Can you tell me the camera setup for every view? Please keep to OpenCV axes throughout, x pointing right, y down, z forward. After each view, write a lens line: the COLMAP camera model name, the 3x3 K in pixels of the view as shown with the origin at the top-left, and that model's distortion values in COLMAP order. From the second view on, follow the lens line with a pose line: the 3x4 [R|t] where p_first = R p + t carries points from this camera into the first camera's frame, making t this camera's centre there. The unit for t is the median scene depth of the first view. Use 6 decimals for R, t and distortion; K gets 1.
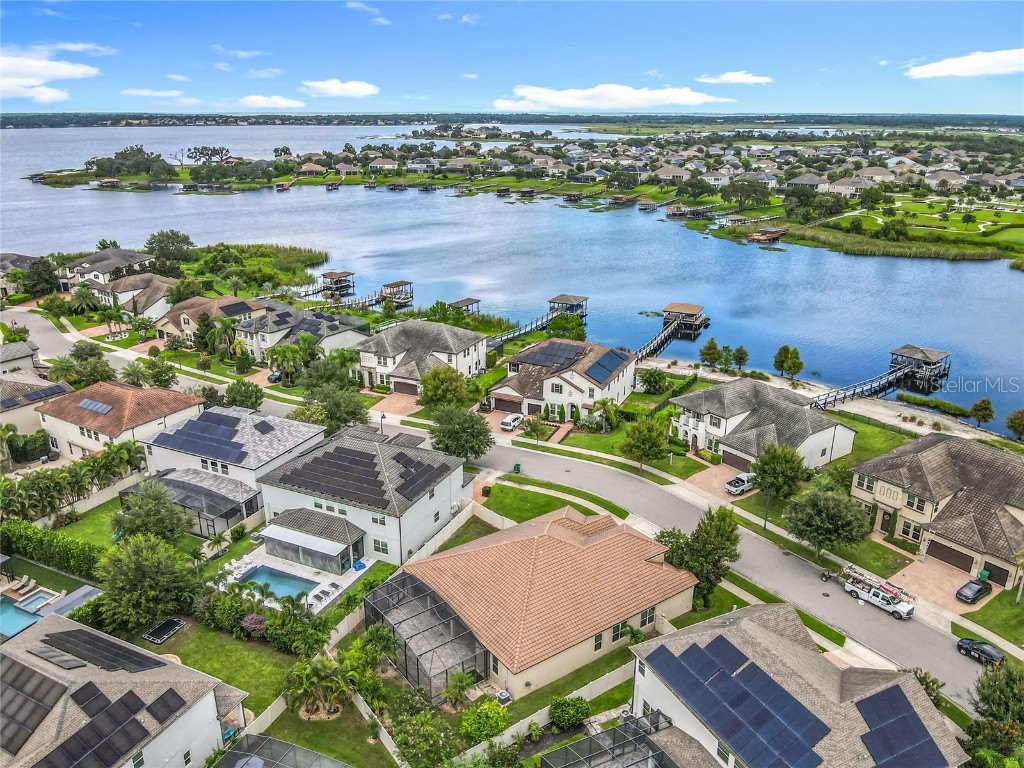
lens RADIAL K [[737.0, 0, 503.1], [0, 737.0, 438.8], [0, 0, 1]] dist [0.021207, -0.008775]
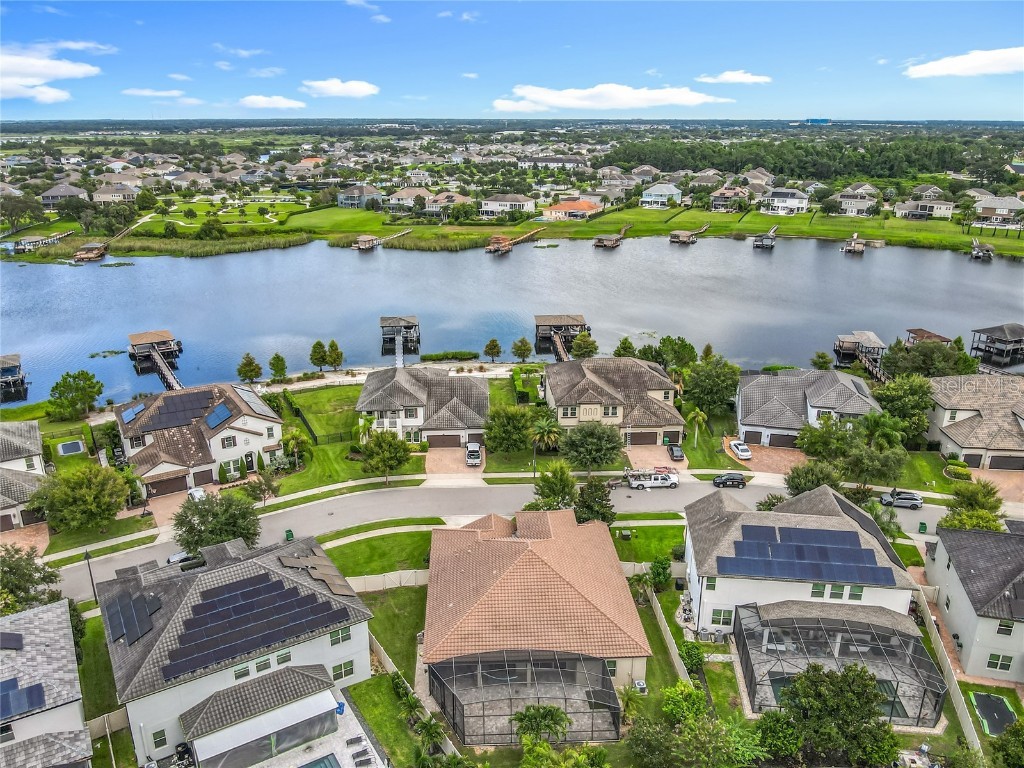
lens RADIAL K [[737.0, 0, 503.1], [0, 737.0, 438.8], [0, 0, 1]] dist [0.021207, -0.008775]
pose [[0.580179, -0.341631, 0.739379, -0.545854], [0.346715, 0.925017, 0.155344, -0.139492], [-0.737008, 0.166226, 0.655124, 0.308289]]
